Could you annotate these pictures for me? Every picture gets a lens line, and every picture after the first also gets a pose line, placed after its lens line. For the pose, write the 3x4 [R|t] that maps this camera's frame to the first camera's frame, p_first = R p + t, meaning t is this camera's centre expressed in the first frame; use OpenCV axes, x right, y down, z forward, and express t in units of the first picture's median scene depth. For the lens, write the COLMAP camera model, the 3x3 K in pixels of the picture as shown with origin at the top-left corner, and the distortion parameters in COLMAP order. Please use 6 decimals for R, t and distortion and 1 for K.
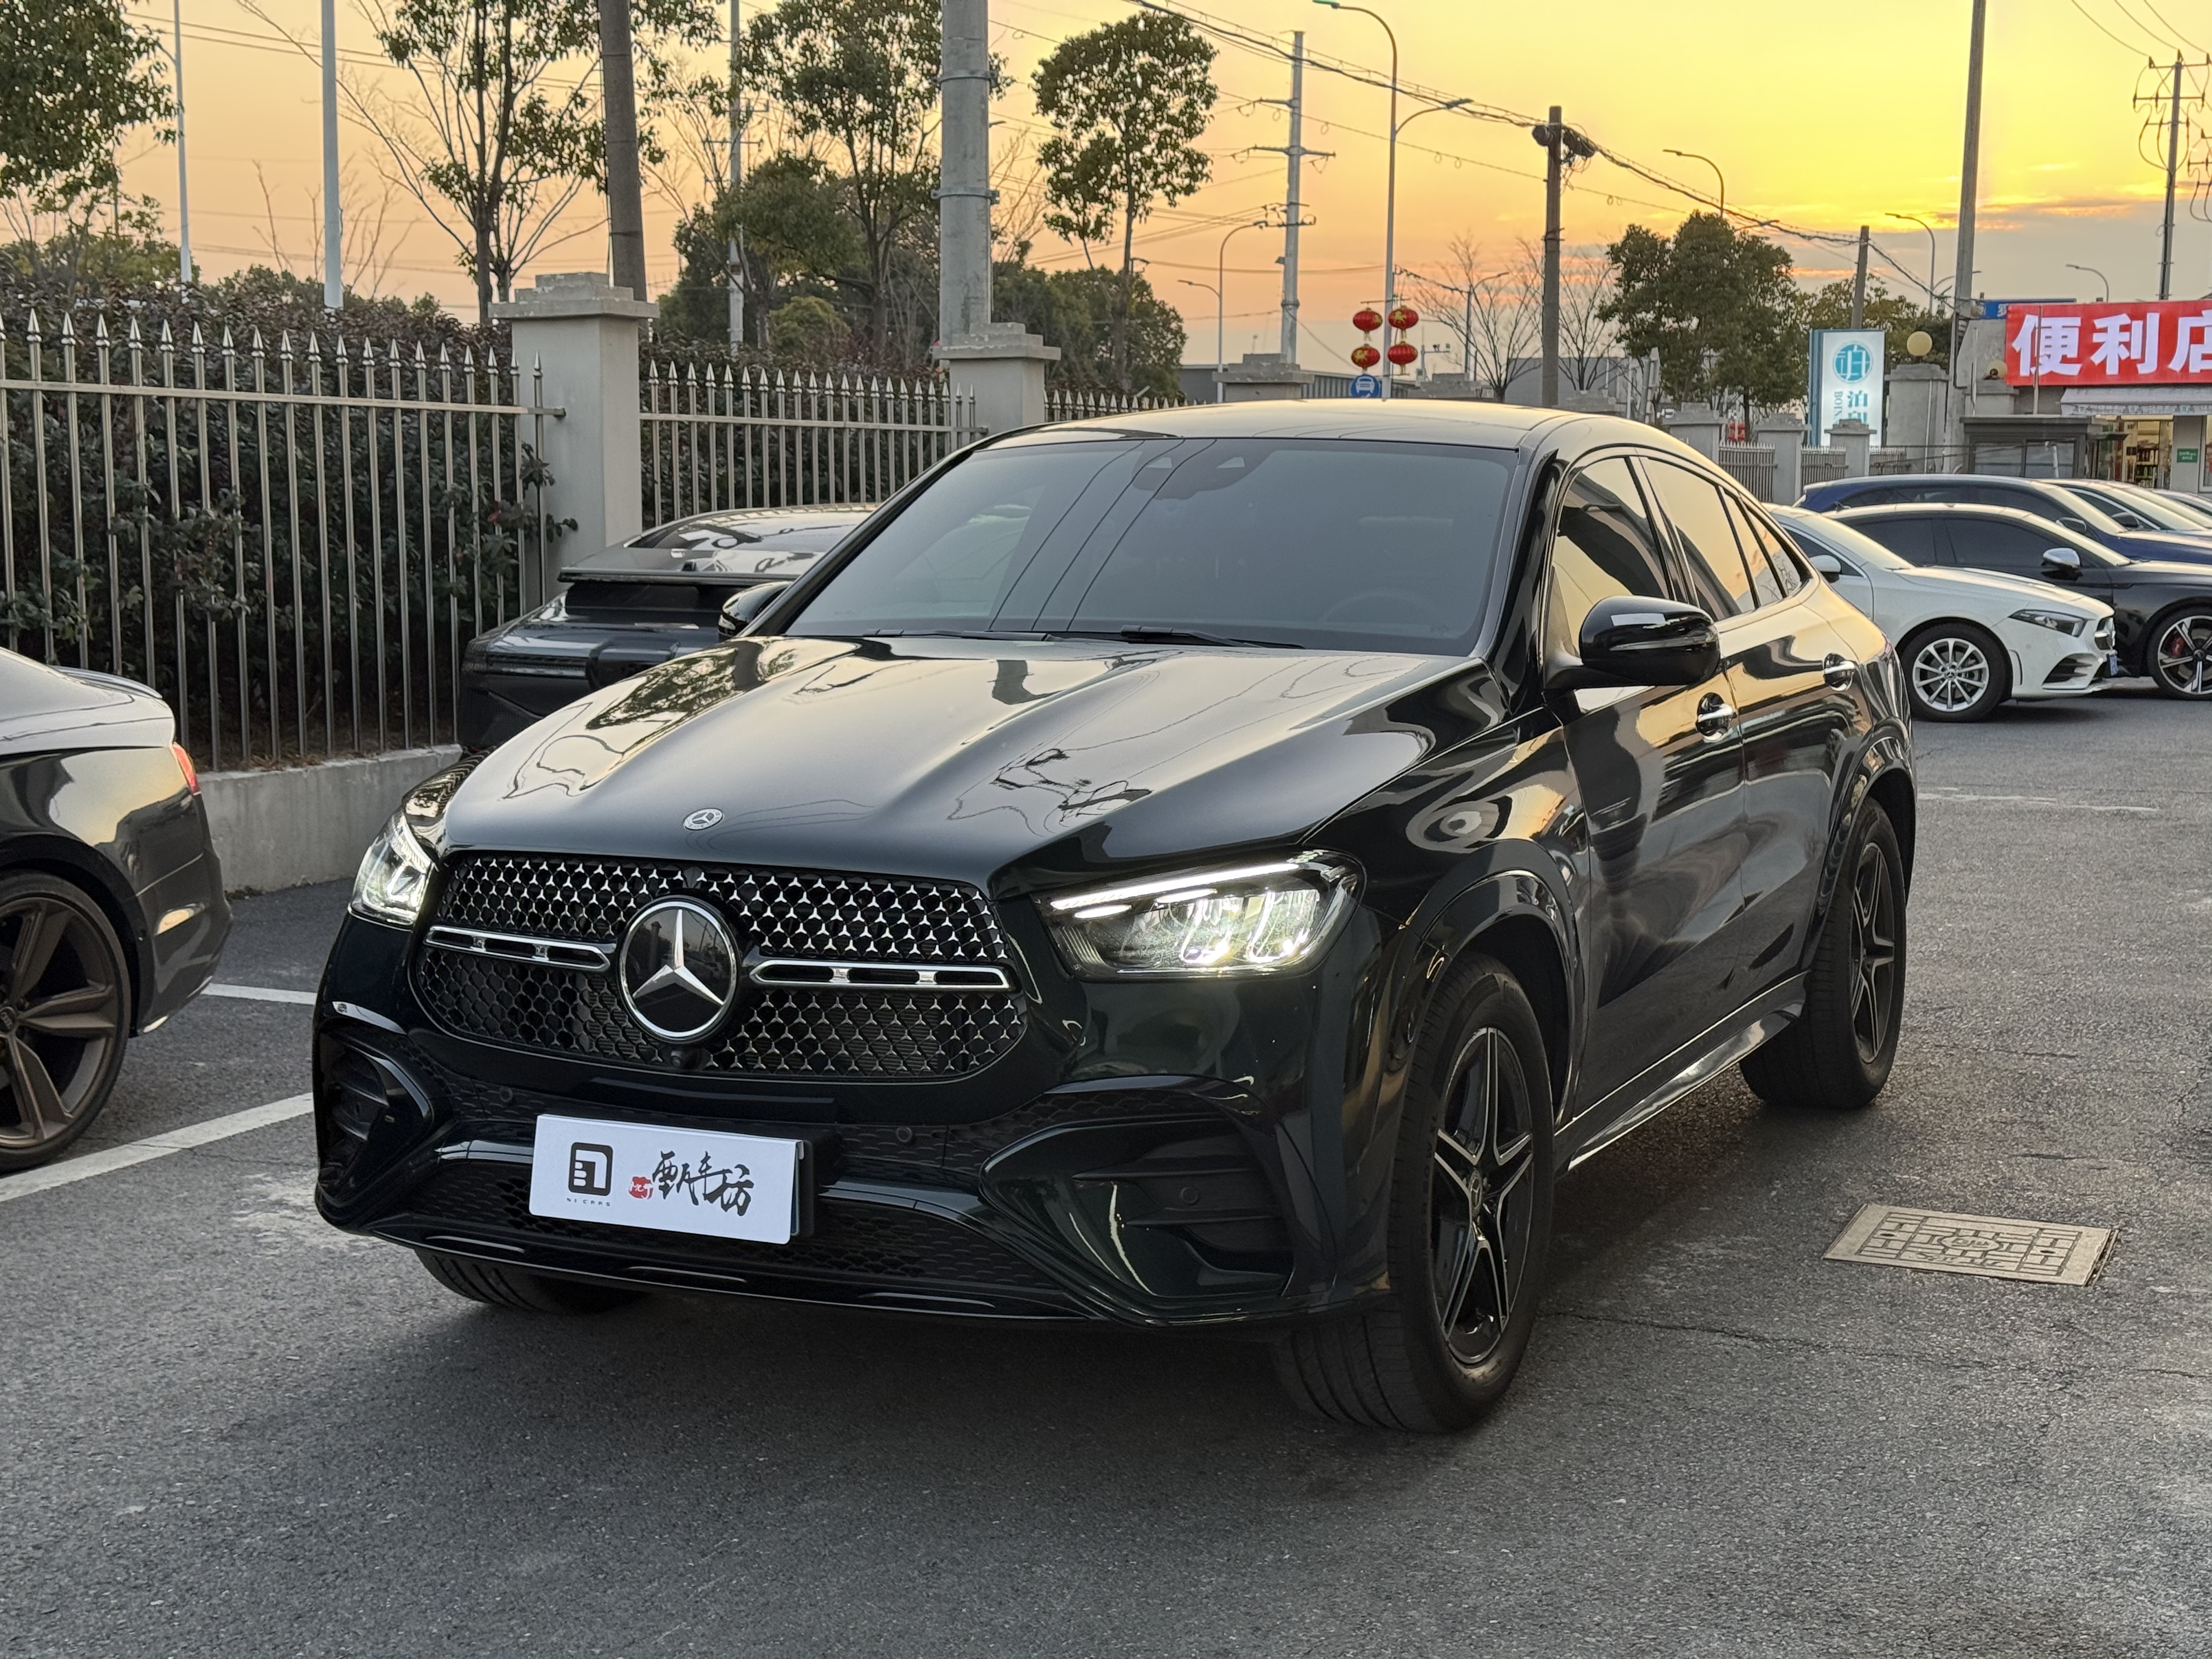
lens RADIAL K [[3006.7, 0, 1124.1], [0, 3006.7, 820.5], [0, 0, 1]] dist [0.131894, 0.000000]
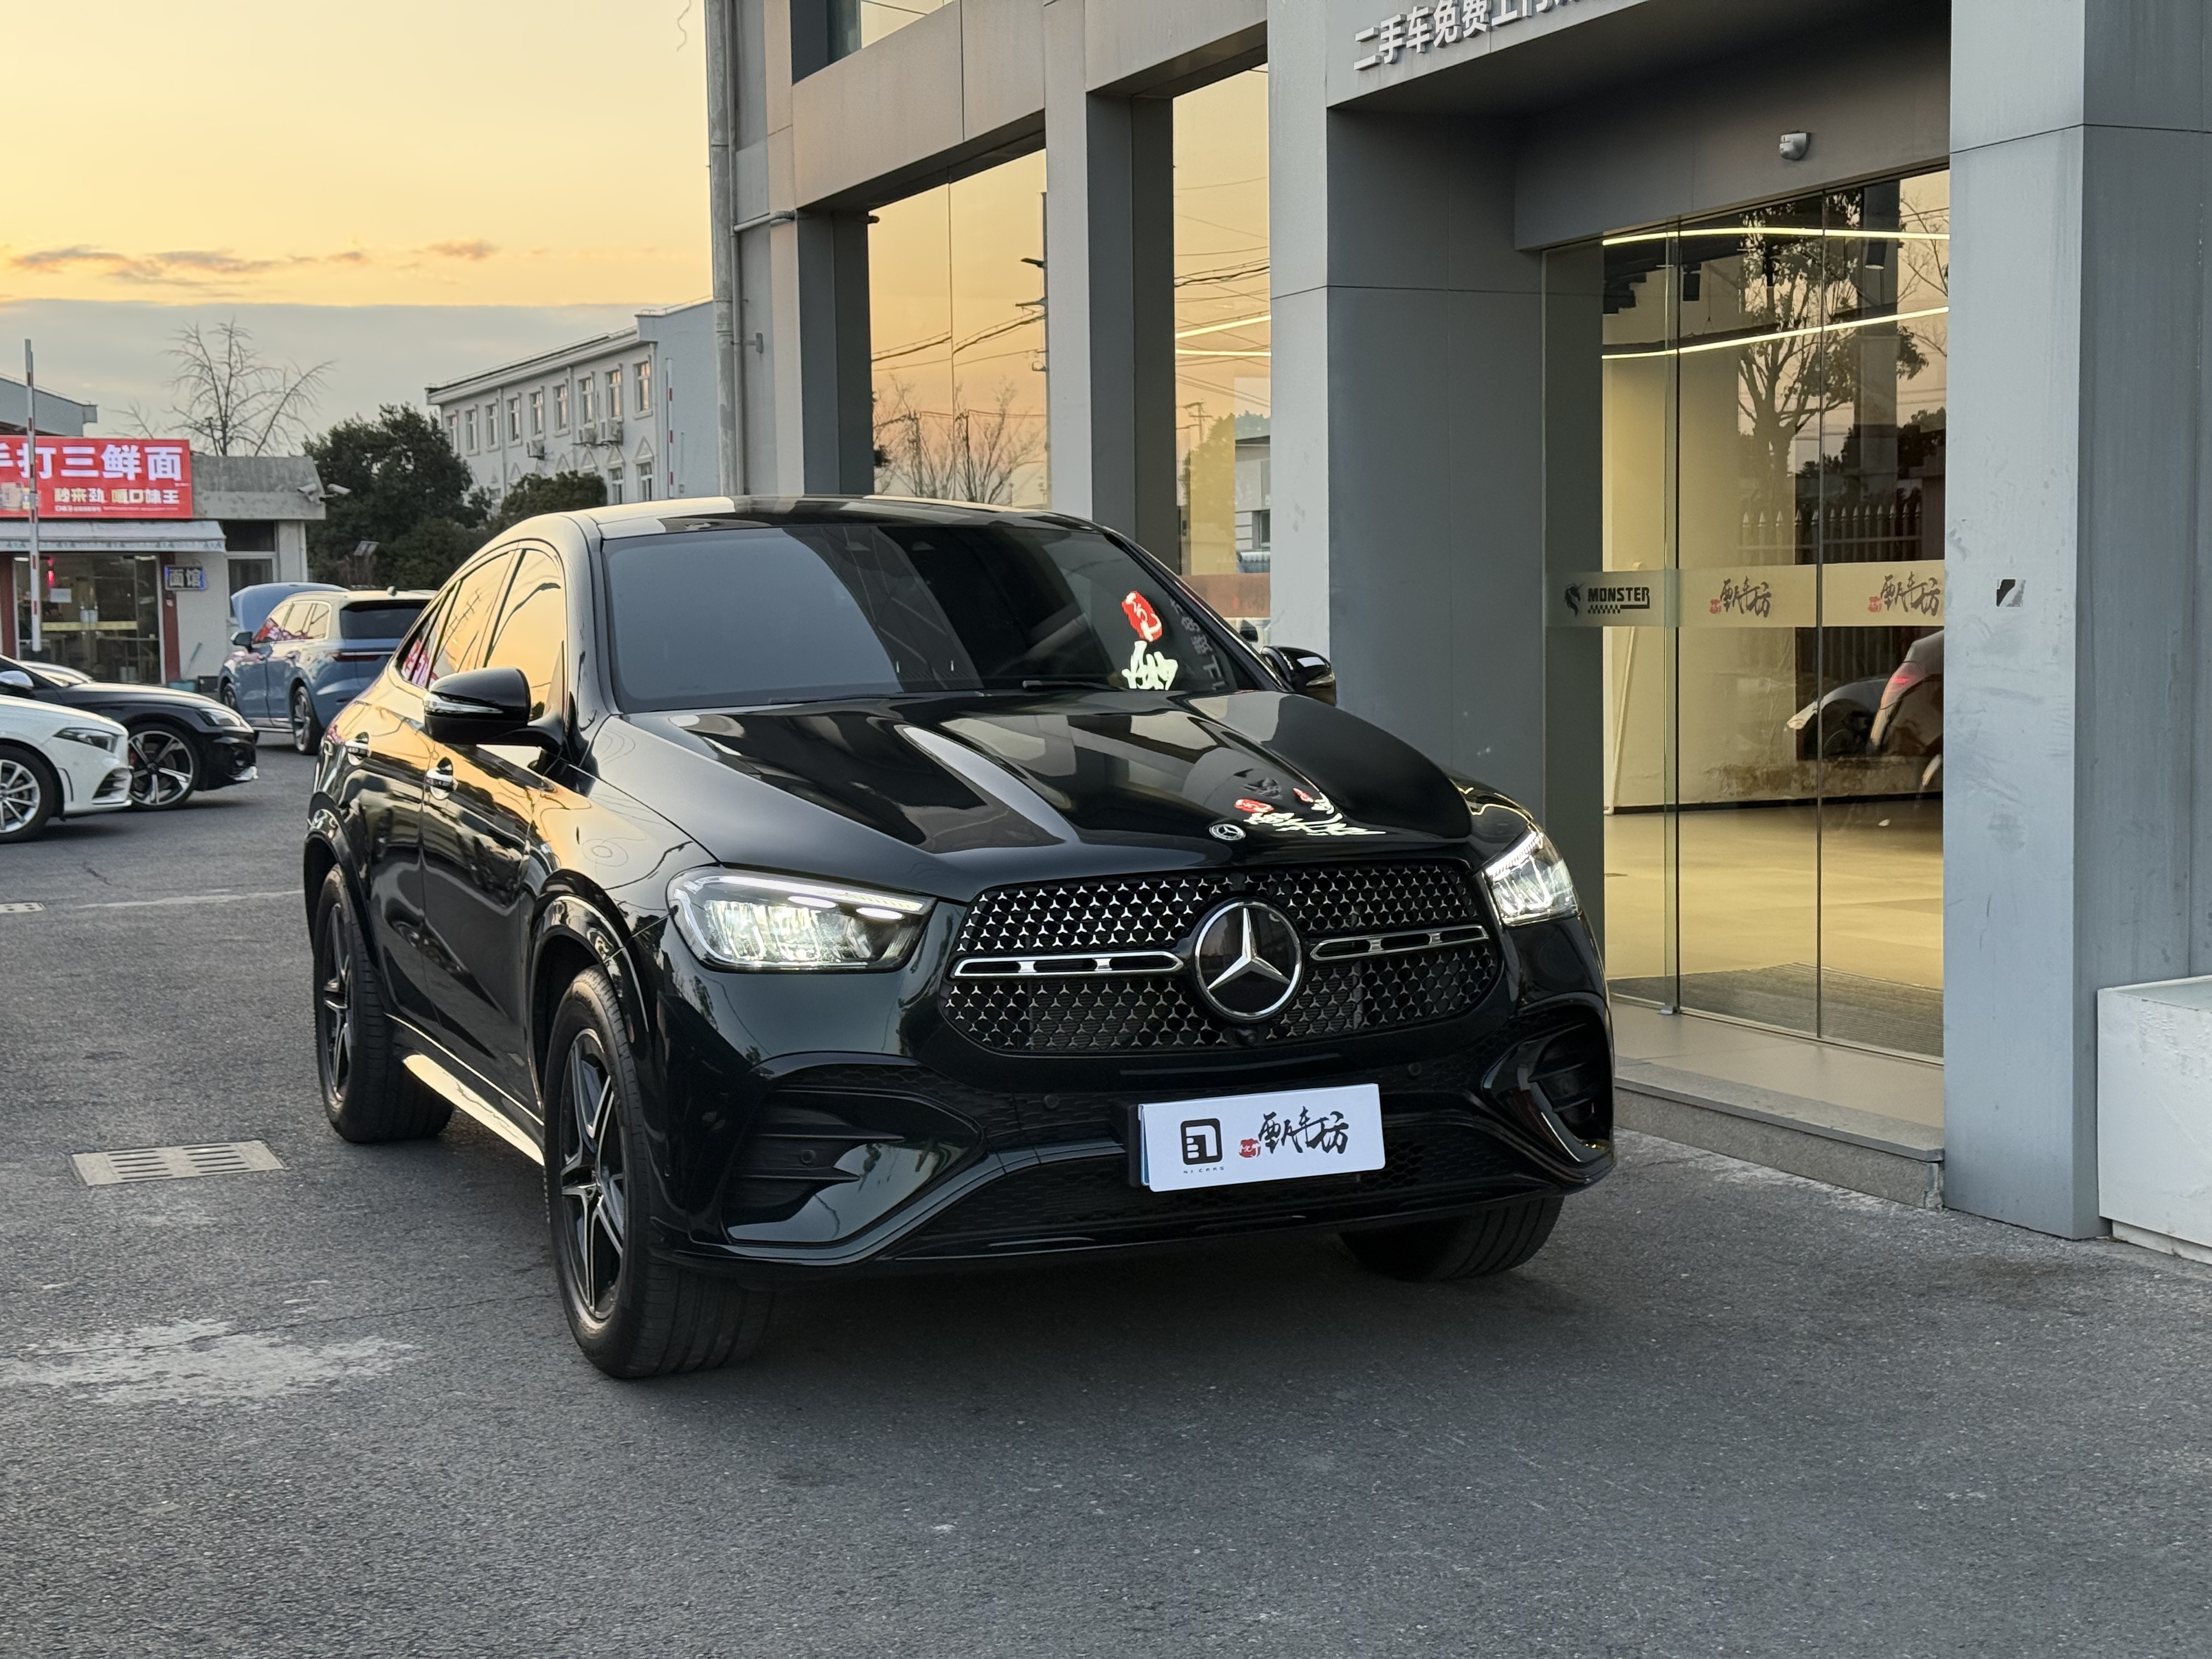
lens RADIAL K [[3006.7, 0, 1095.7], [0, 3006.7, 842.0], [0, 0, 1]] dist [0.131894, 0.000000]
pose [[0.662136, -0.071025, 0.746011, -1.049276], [0.100570, 0.994915, 0.005459, -0.008099], [-0.742605, 0.071412, 0.665912, 0.261970]]
